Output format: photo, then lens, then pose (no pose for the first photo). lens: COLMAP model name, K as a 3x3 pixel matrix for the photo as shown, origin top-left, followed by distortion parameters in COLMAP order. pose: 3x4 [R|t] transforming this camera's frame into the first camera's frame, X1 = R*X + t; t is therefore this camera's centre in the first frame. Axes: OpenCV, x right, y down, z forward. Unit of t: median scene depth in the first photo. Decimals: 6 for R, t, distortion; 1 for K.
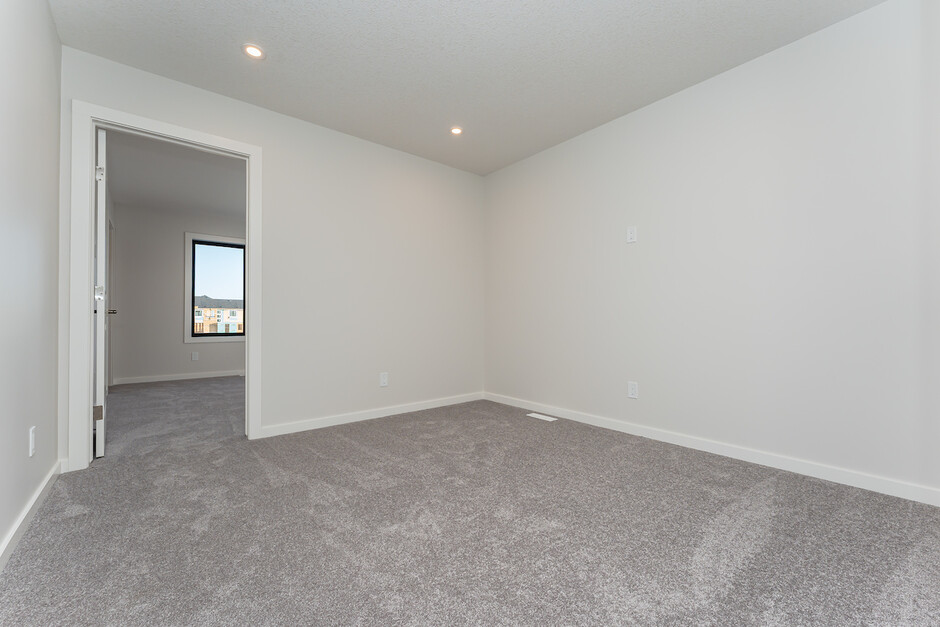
lens RADIAL K [[376.4, 0, 487.3], [0, 376.4, 298.9], [0, 0, 1]] dist [-0.000063, -0.000275]
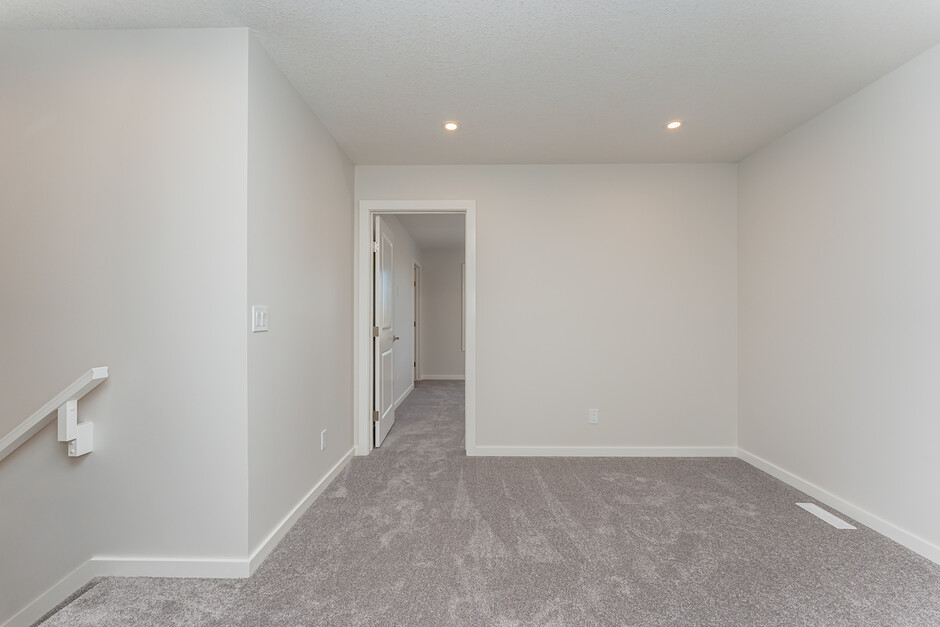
lens RADIAL K [[376.4, 0, 463.5], [0, 376.4, 313.1], [0, 0, 1]] dist [-0.000063, -0.000275]
pose [[0.757692, -0.009322, -0.652546, 0.151208], [0.019195, 0.999784, 0.008005, -0.091534], [0.652330, -0.018591, 0.757707, 0.135569]]
